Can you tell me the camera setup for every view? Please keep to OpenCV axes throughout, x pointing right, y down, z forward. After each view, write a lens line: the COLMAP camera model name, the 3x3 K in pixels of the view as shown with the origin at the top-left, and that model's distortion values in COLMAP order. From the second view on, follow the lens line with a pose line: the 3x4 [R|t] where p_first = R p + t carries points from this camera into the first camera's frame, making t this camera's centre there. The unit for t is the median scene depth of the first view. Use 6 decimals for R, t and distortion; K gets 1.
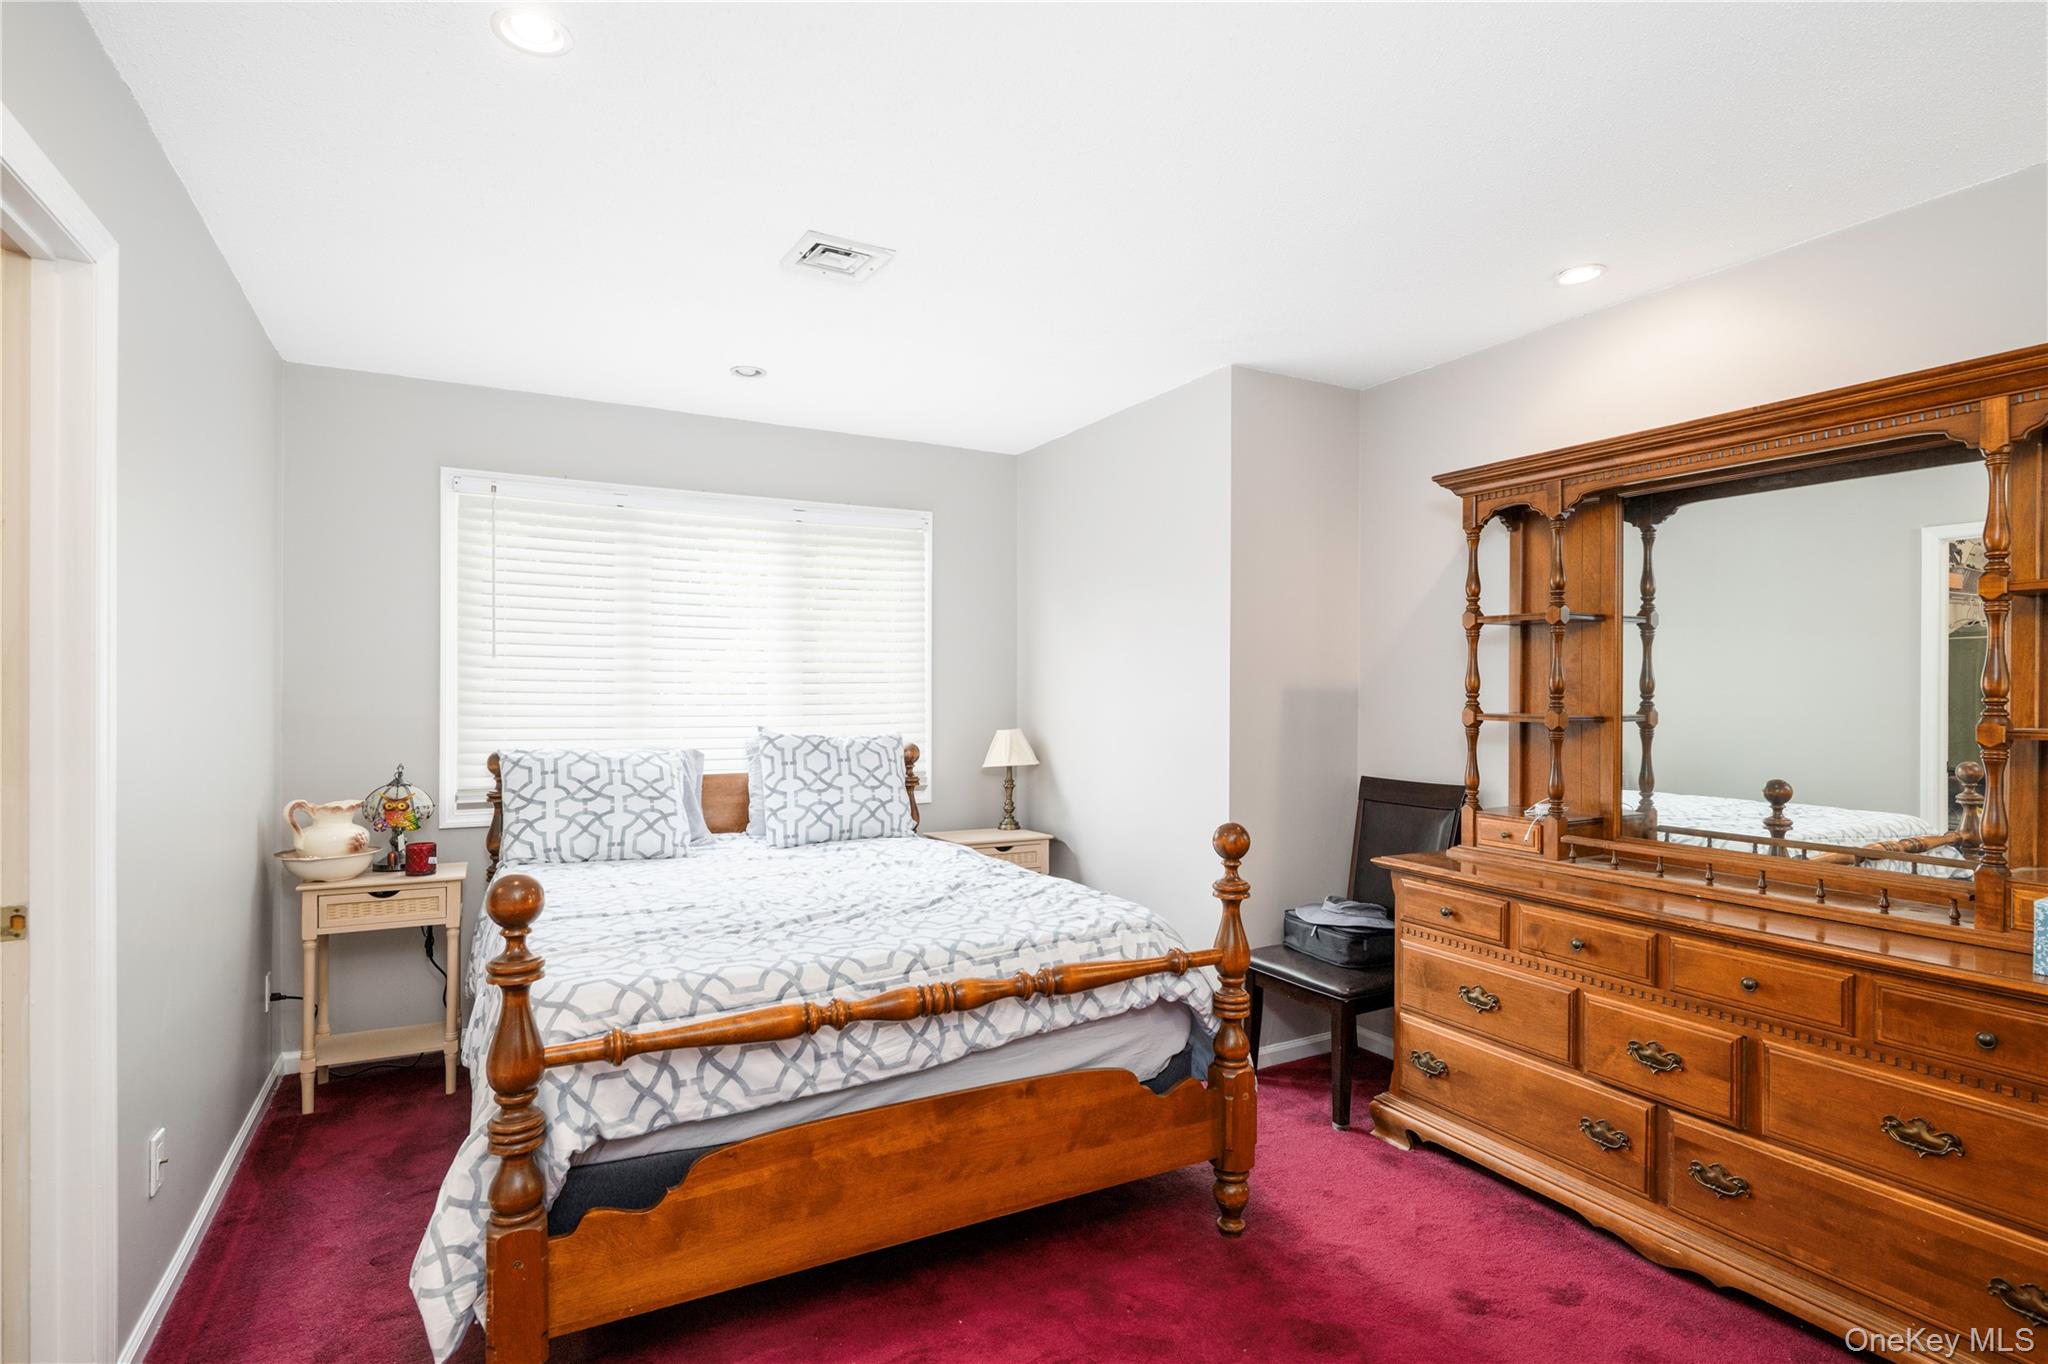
lens RADIAL K [[1023.3, 0, 1024.0], [0, 1023.3, 682.0], [0, 0, 1]] dist [-0.000539, -0.000062]
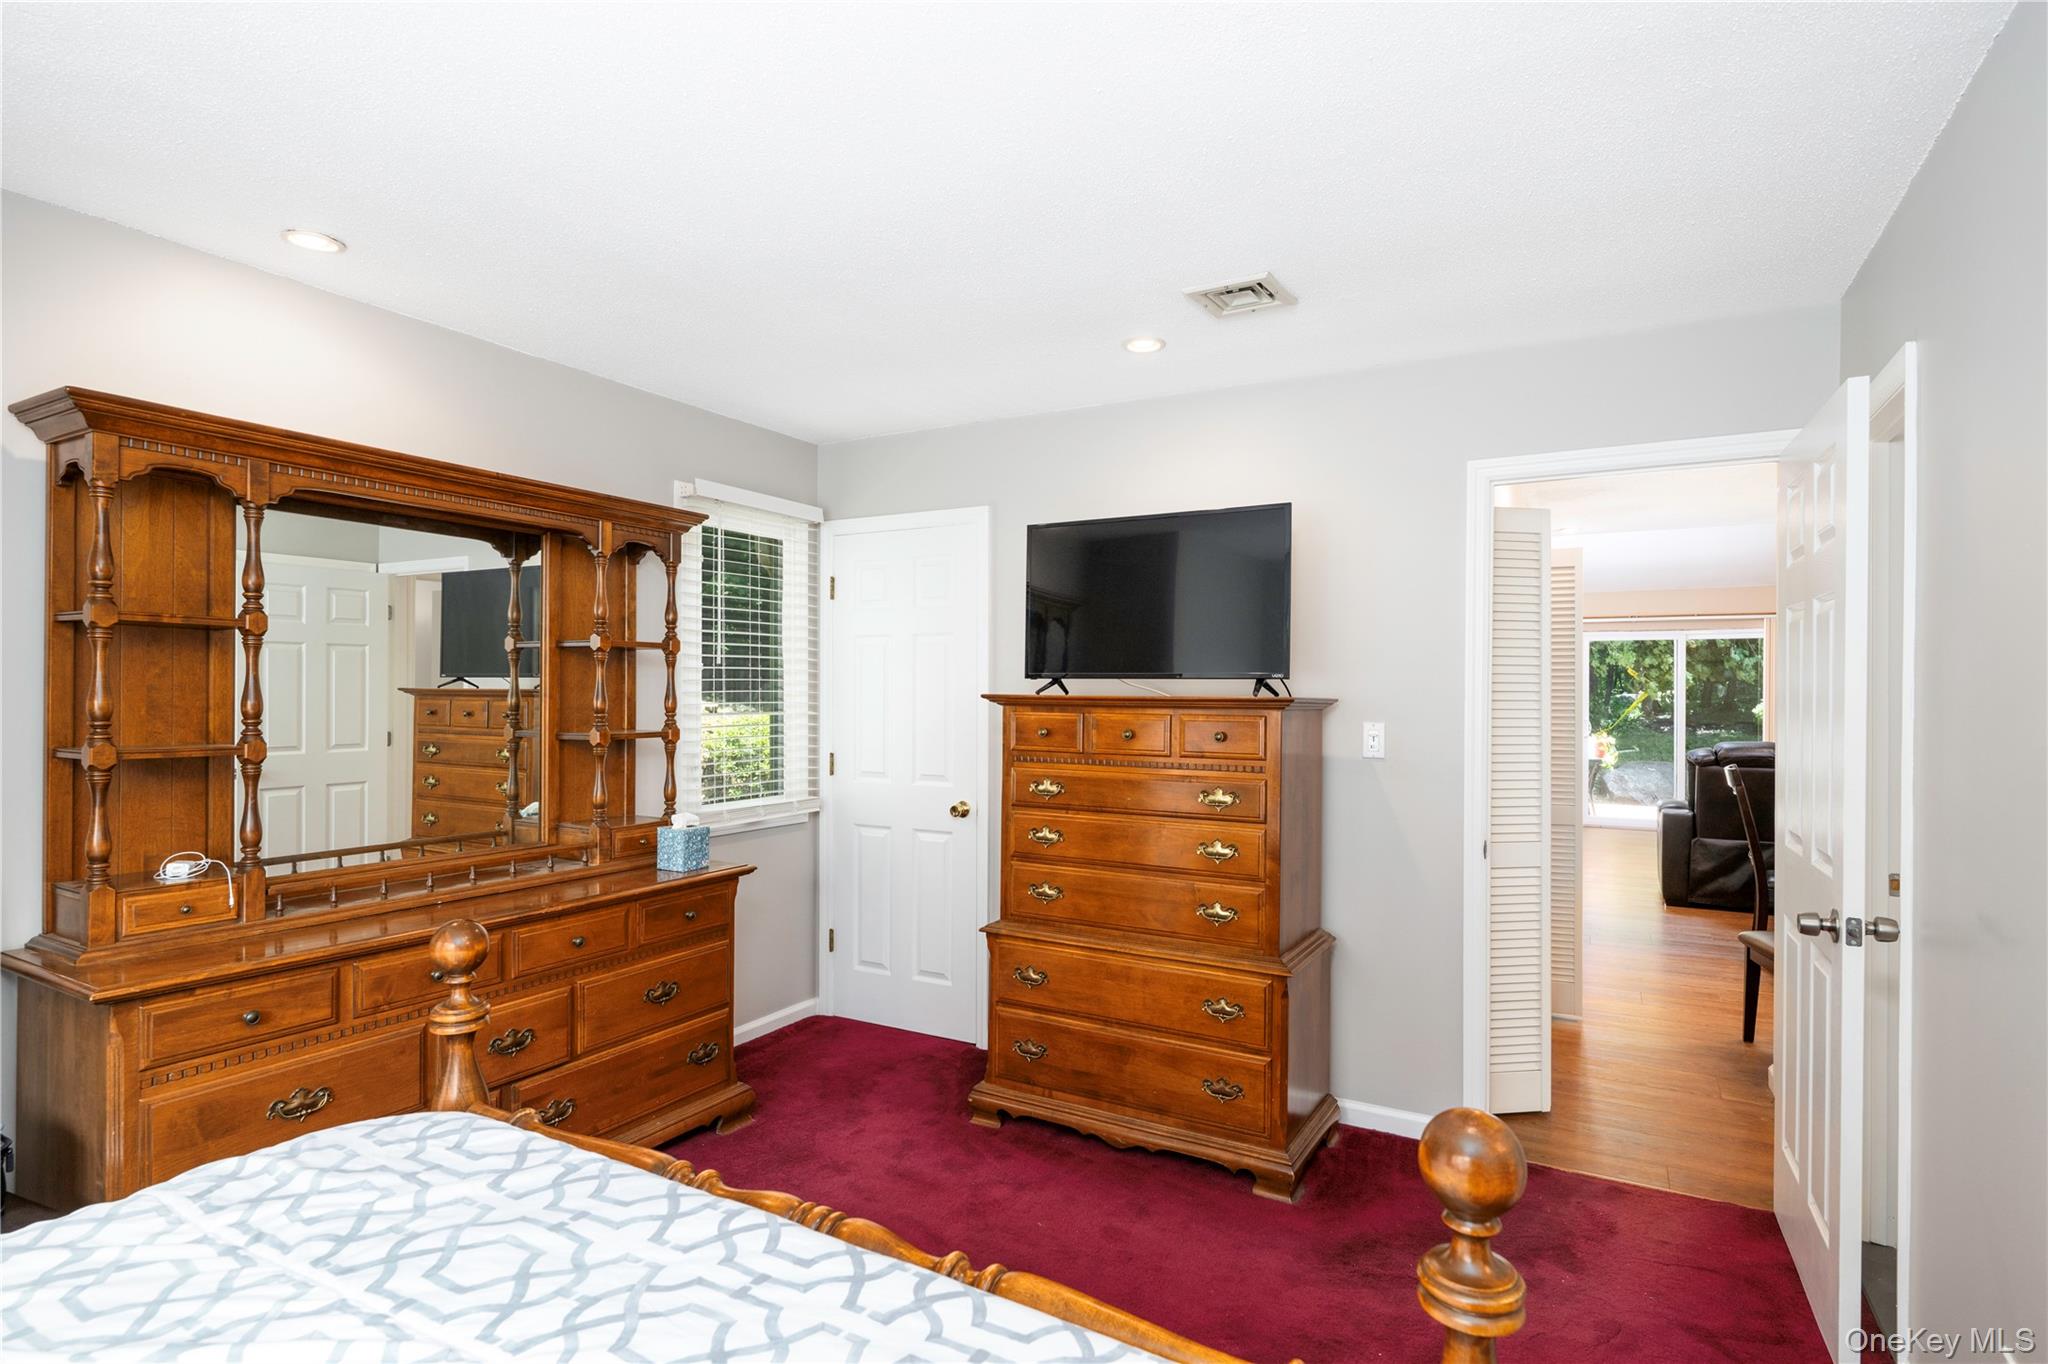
lens RADIAL K [[1023.3, 0, 1024.0], [0, 1023.3, 682.0], [0, 0, 1]] dist [-0.000539, -0.000062]
pose [[-0.527105, 0.012501, 0.849708, -0.538310], [-0.004528, 0.999836, -0.017519, -0.006539], [-0.849788, -0.013082, -0.526962, 0.968986]]
